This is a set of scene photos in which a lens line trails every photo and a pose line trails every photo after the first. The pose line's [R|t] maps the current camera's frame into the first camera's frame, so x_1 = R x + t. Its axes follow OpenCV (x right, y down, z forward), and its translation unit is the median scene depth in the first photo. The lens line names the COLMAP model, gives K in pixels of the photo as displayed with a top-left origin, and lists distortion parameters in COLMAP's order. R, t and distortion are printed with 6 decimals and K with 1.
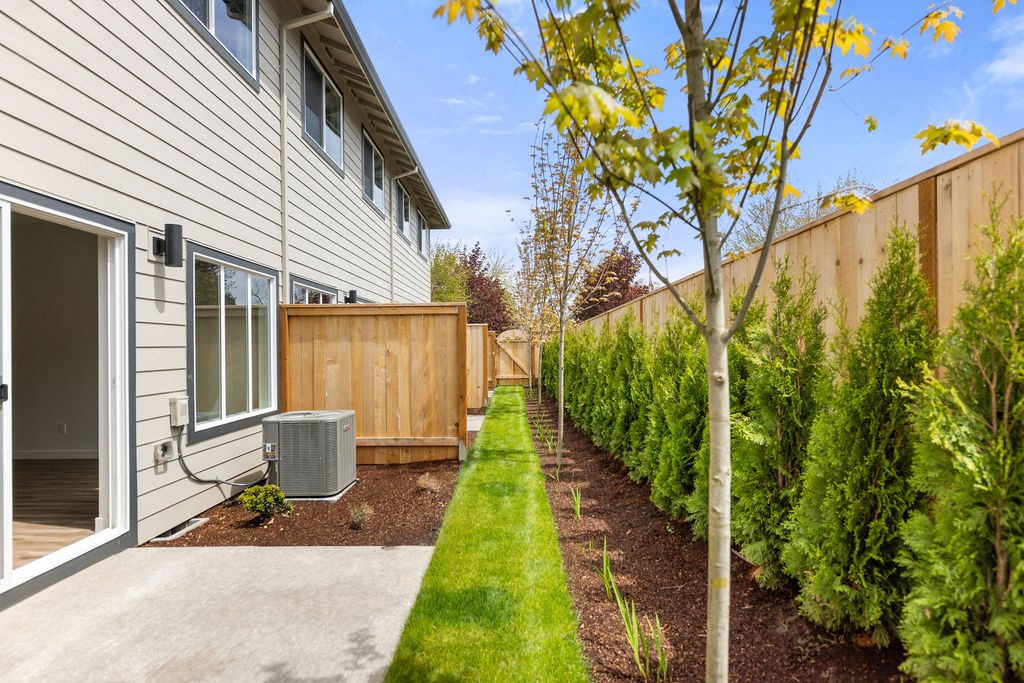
lens RADIAL K [[505.3, 0, 518.6], [0, 505.3, 349.1], [0, 0, 1]] dist [0.001201, 0.000132]
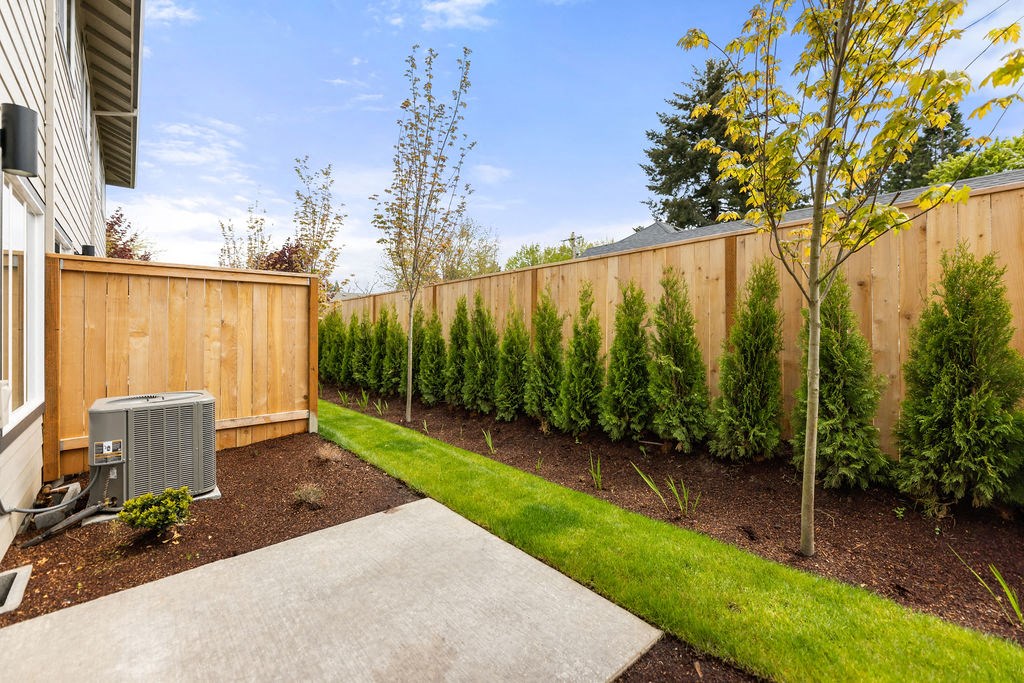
lens RADIAL K [[407.5, 0, 508.3], [0, 407.5, 333.8], [0, 0, 1]] dist [0.000681, 0.000178]
pose [[0.744197, 0.001665, 0.667958, -0.454787], [-0.003746, 0.999992, 0.001680, 0.027583], [-0.667950, -0.003753, 0.744197, 0.174417]]
